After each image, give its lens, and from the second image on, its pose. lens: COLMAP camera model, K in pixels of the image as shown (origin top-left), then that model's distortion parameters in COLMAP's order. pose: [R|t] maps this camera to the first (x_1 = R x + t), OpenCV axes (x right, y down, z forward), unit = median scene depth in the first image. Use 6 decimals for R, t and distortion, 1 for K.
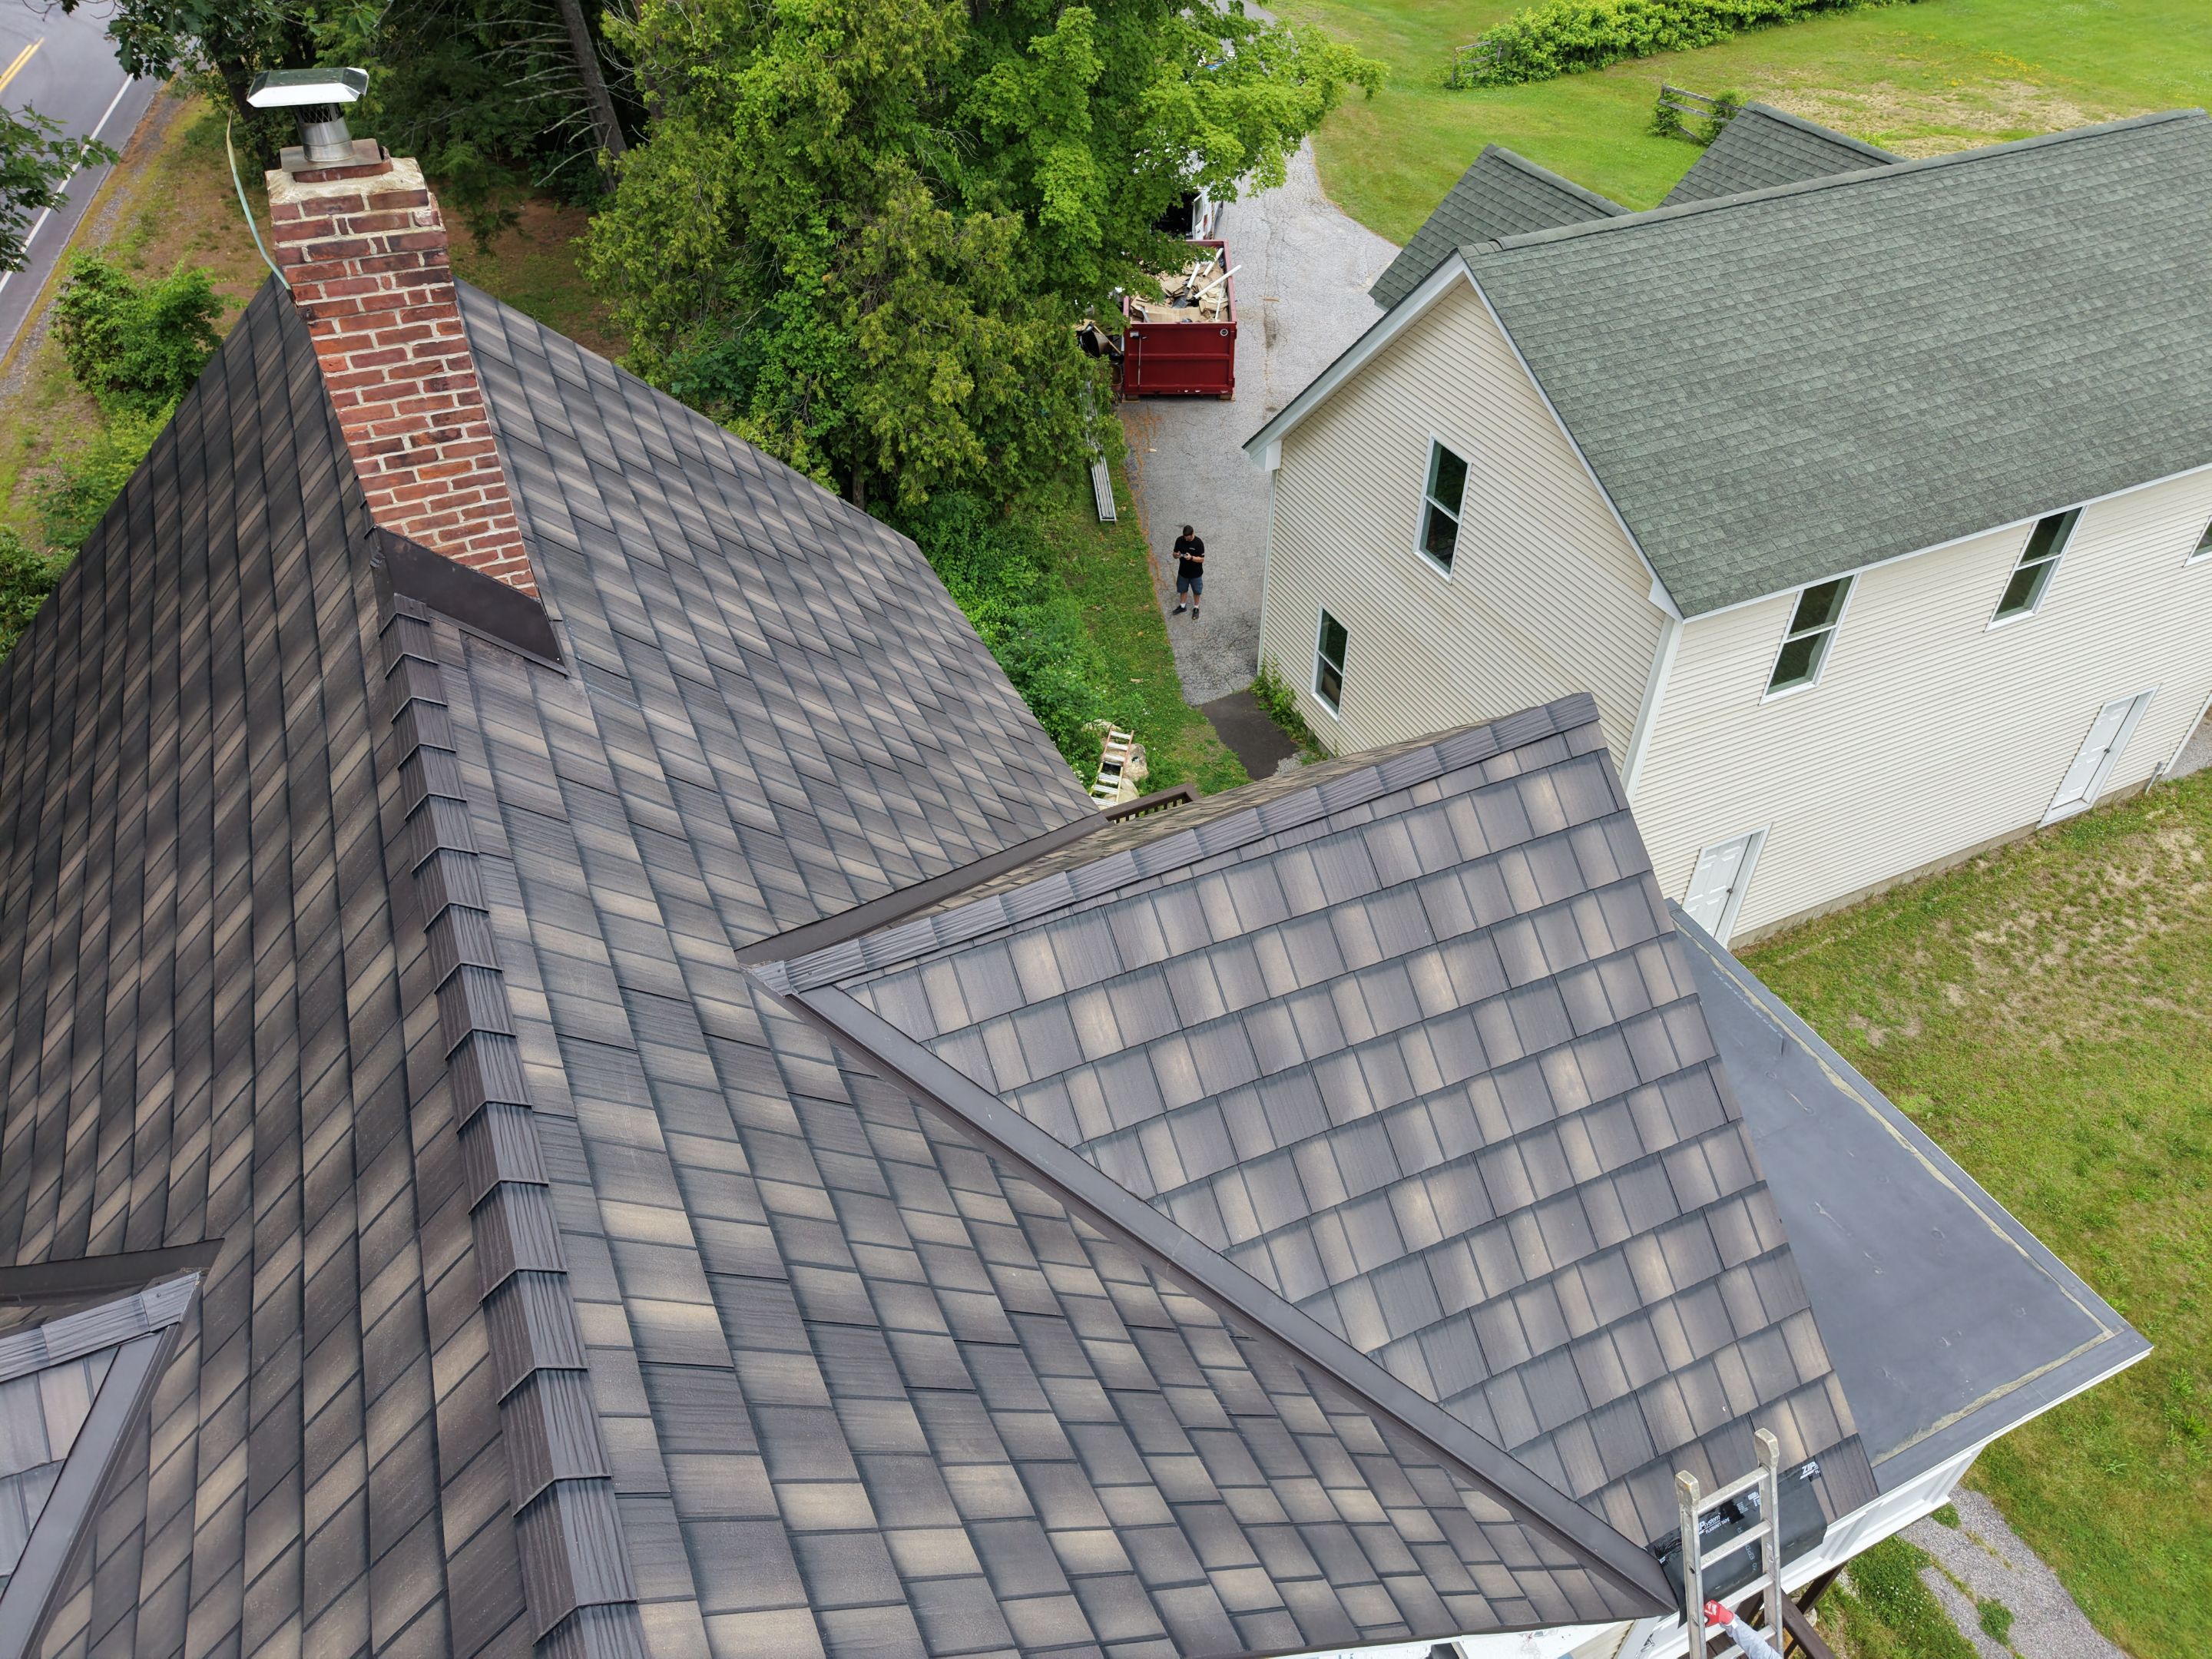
lens RADIAL K [[1475.4, 0, 1103.0], [0, 1475.4, 833.1], [0, 0, 1]] dist [0.015515, -0.014594]
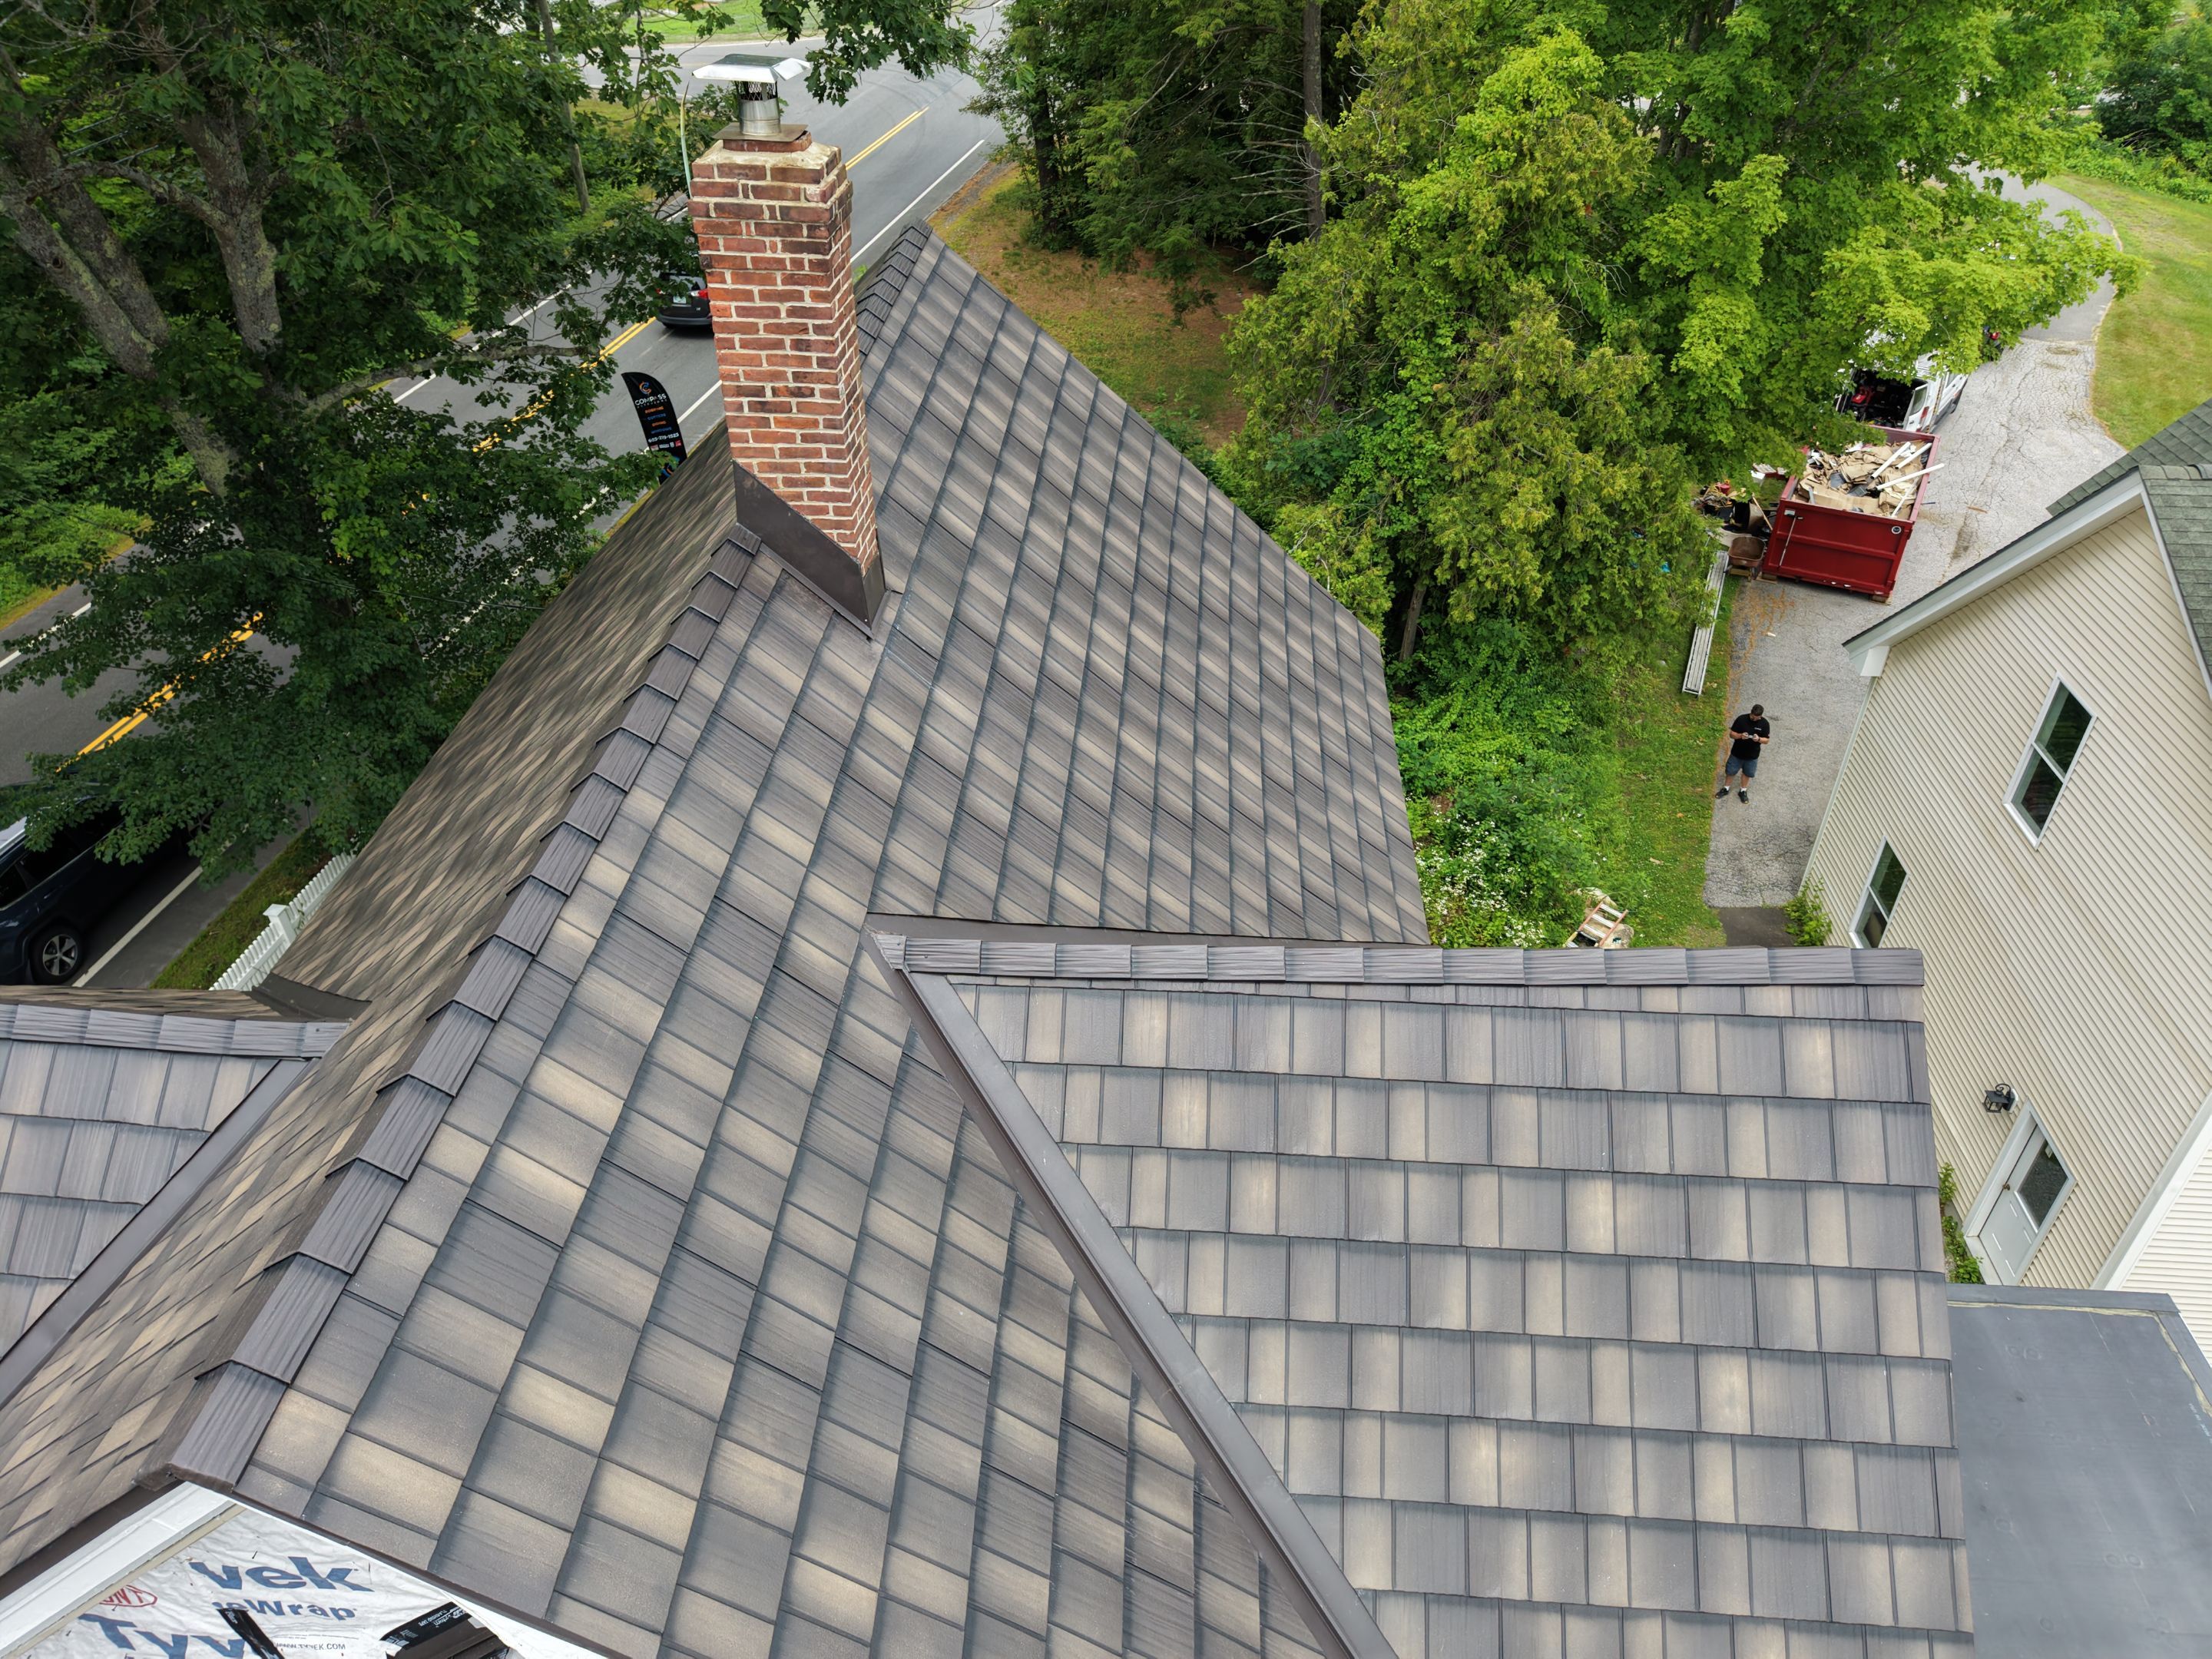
lens RADIAL K [[1475.4, 0, 1106.1], [0, 1475.4, 832.0], [0, 0, 1]] dist [0.015515, -0.014594]
pose [[0.882279, 0.278983, -0.379147, 0.244870], [-0.307676, 0.951358, -0.015940, -0.007517], [0.356257, 0.130718, 0.925199, 0.093242]]
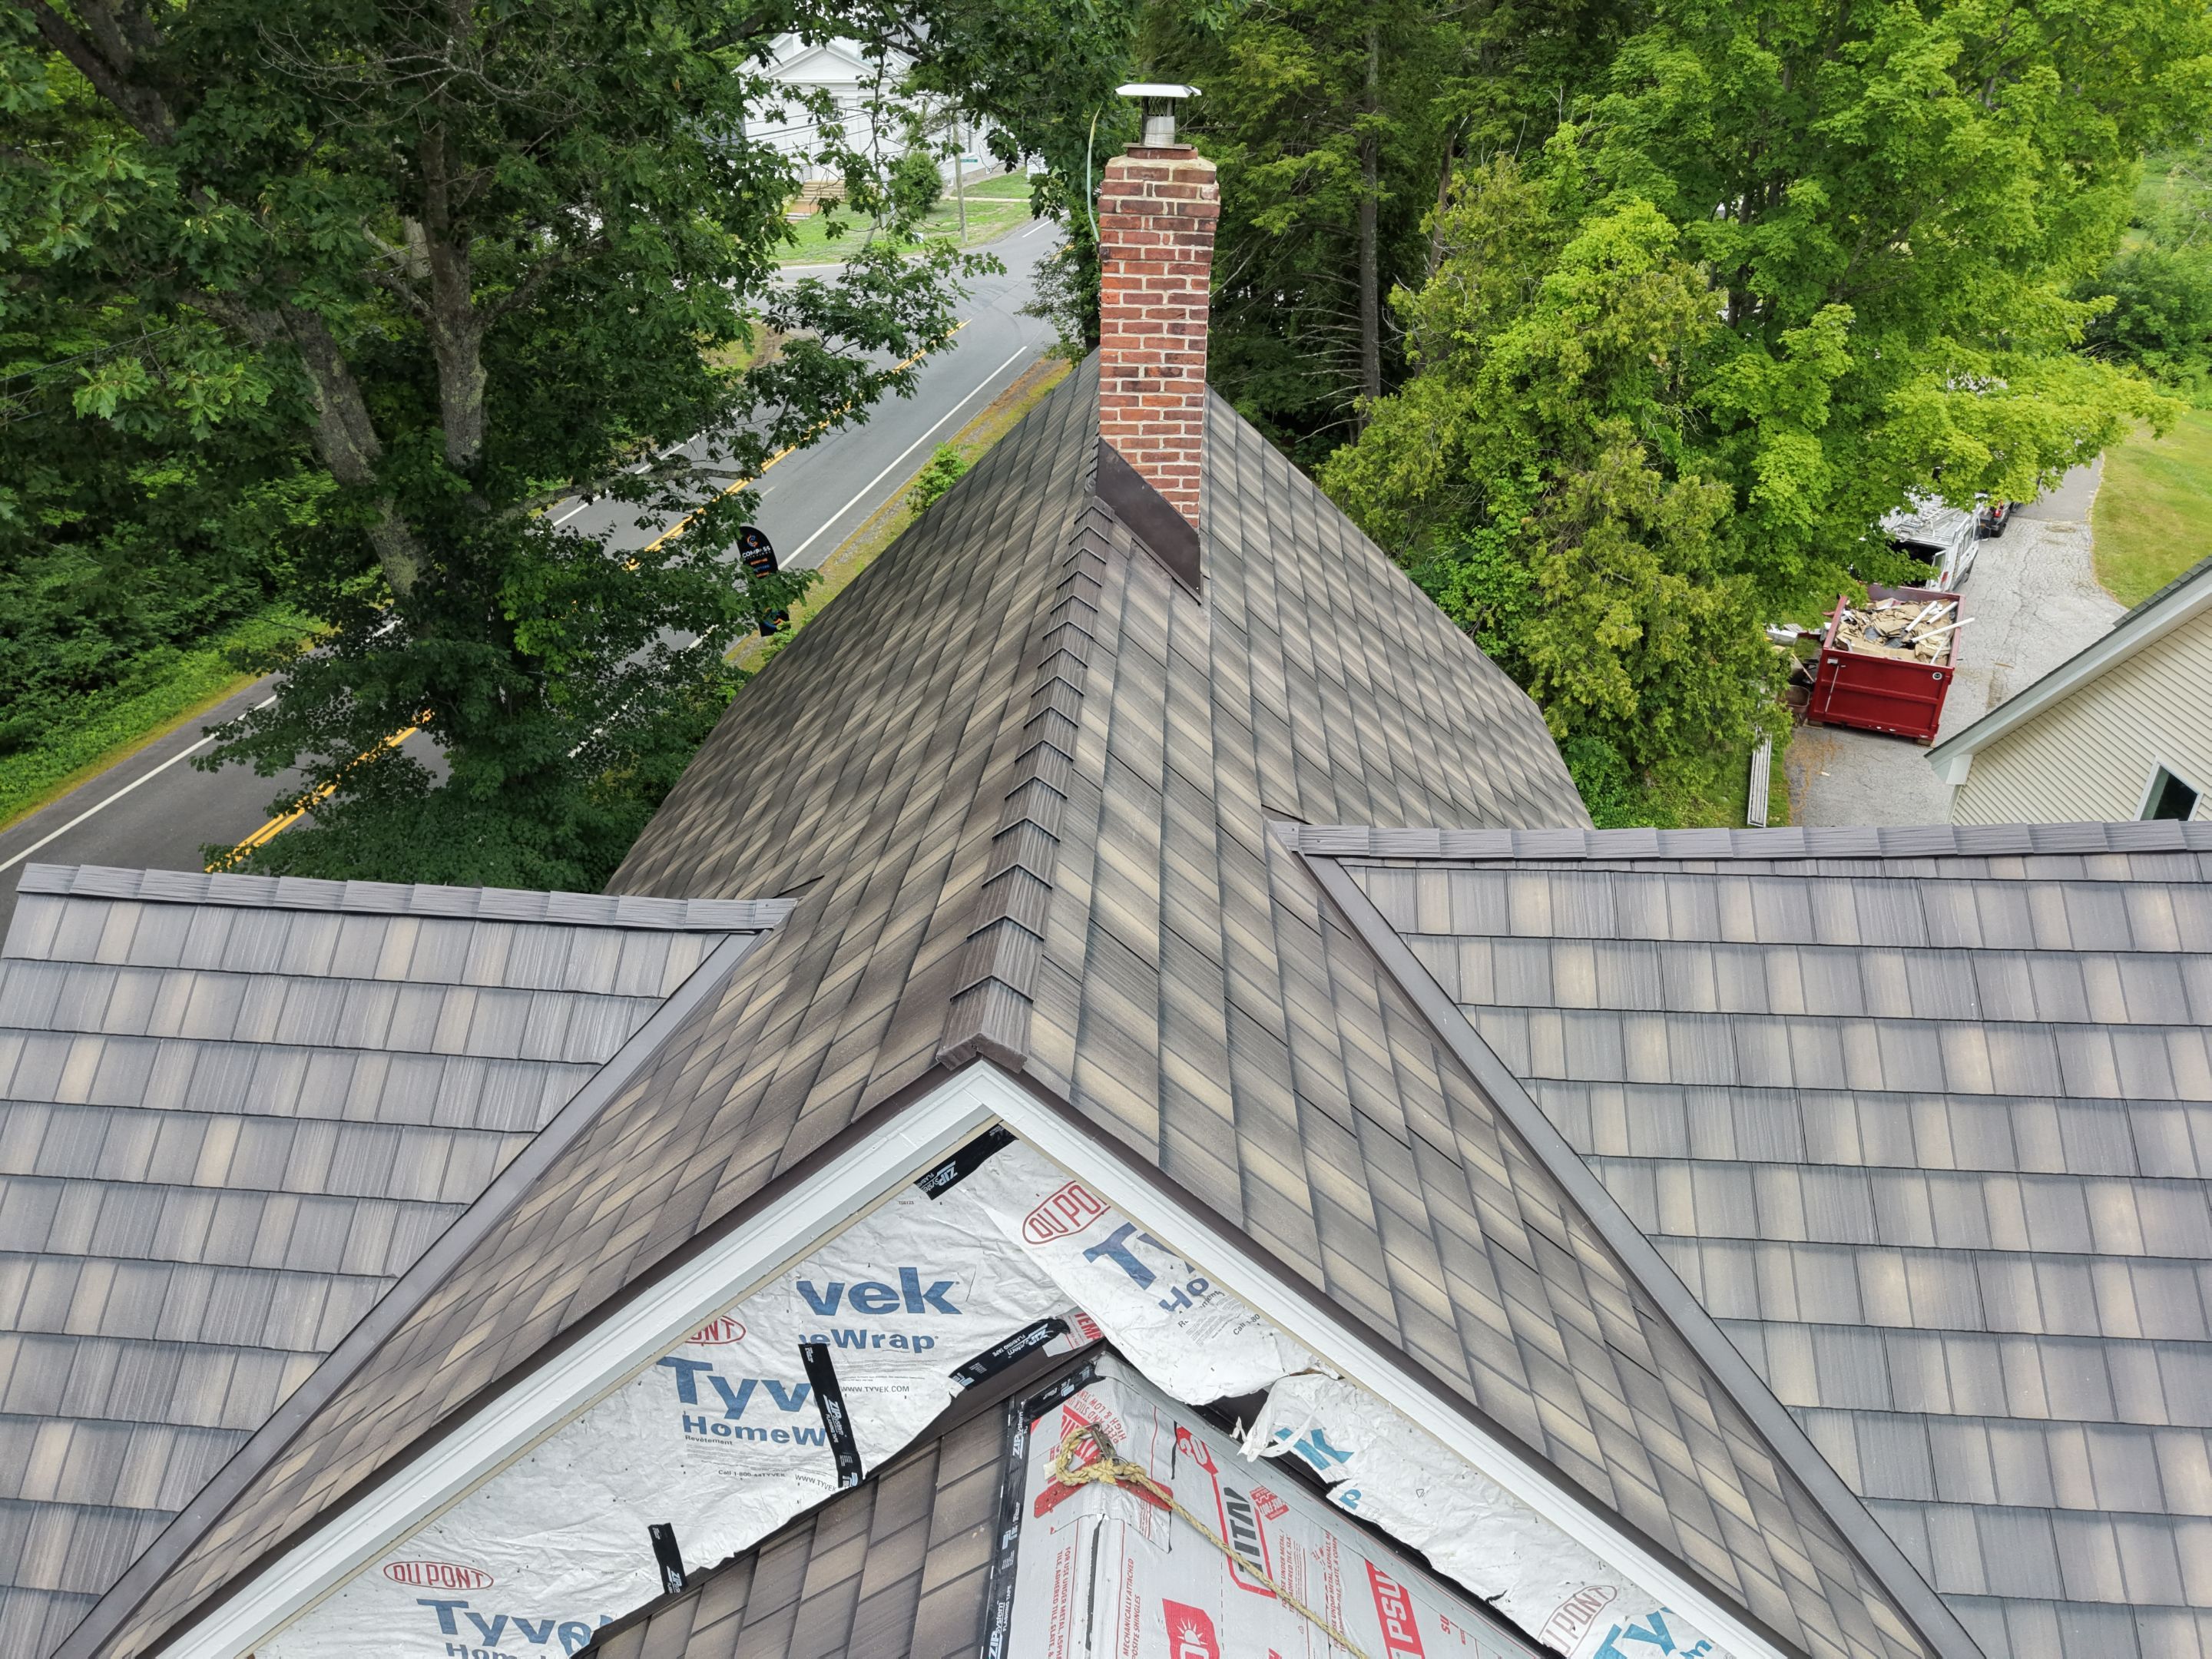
lens RADIAL K [[1475.4, 0, 1106.1], [0, 1475.4, 833.9], [0, 0, 1]] dist [0.015515, -0.014594]
pose [[0.885201, 0.225246, -0.407041, 0.096805], [-0.306946, 0.940275, -0.147199, 0.275857], [0.349575, 0.255241, 0.901471, -0.044966]]
